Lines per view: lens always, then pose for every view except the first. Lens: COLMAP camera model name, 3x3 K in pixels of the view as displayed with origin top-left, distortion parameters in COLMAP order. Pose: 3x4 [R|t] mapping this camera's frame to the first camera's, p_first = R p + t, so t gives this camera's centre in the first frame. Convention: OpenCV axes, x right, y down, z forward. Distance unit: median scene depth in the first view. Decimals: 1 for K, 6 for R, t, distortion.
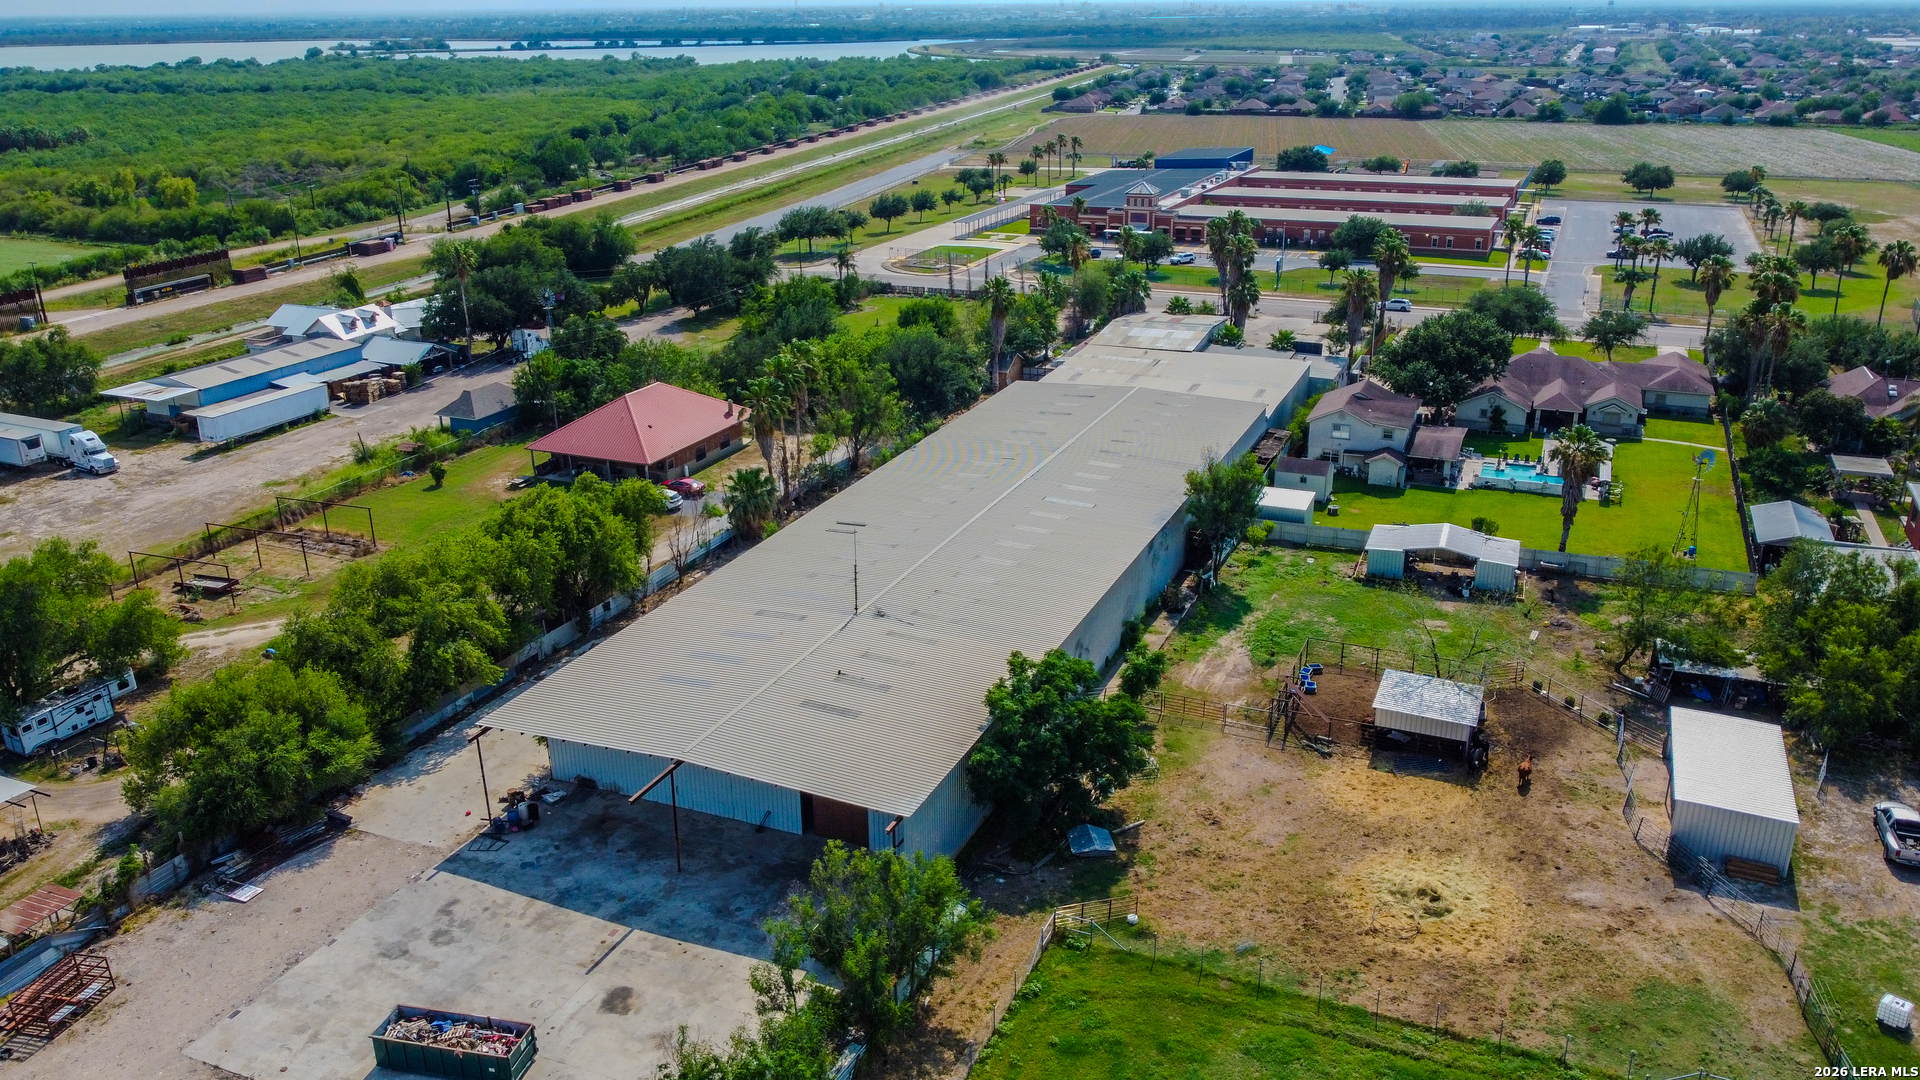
lens RADIAL K [[1458.1, 0, 960.0], [0, 1458.1, 540.0], [0, 0, 1]] dist [-0.001932, -0.002085]
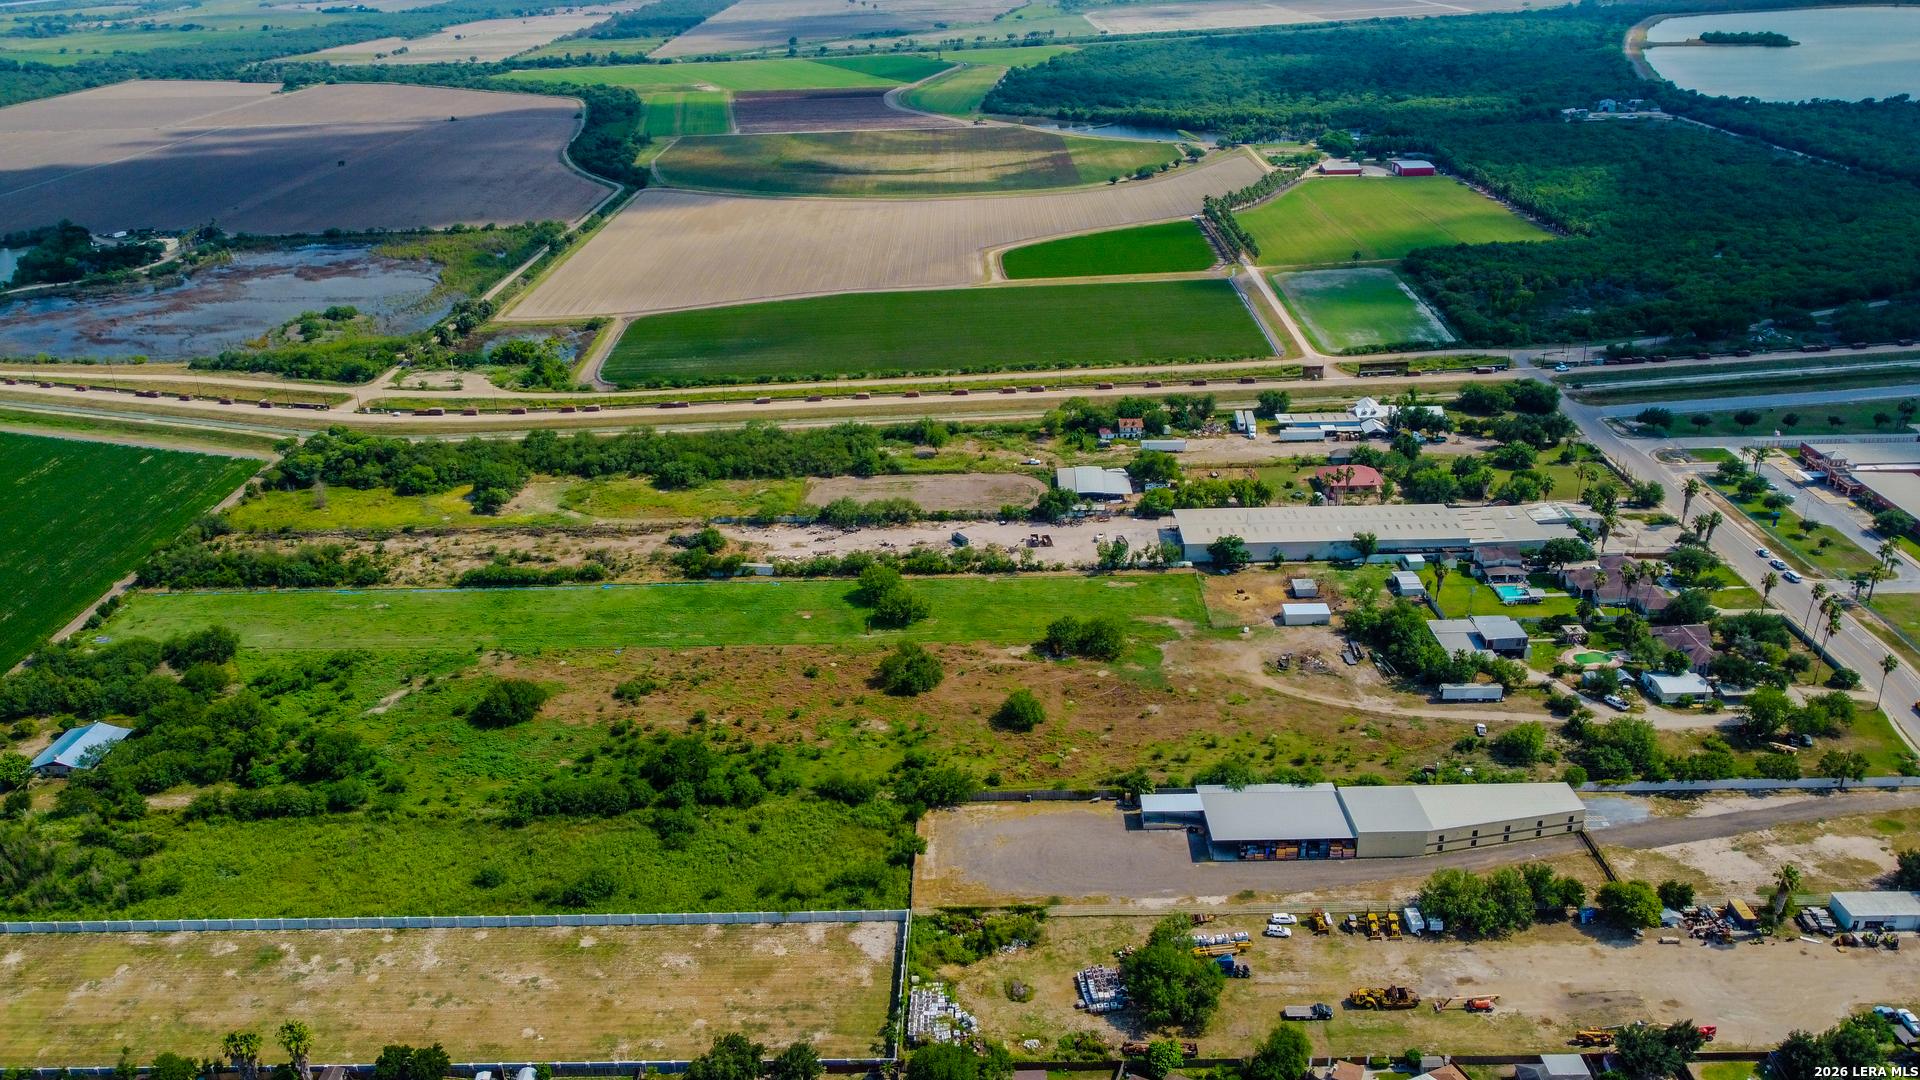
lens RADIAL K [[1458.1, 0, 960.0], [0, 1458.1, 540.0], [0, 0, 1]] dist [-0.001932, -0.002085]
pose [[0.383656, 0.364160, -0.848643, 2.481076], [-0.297579, 0.918699, 0.259691, -0.584205], [0.874217, 0.152906, 0.460831, -1.354291]]
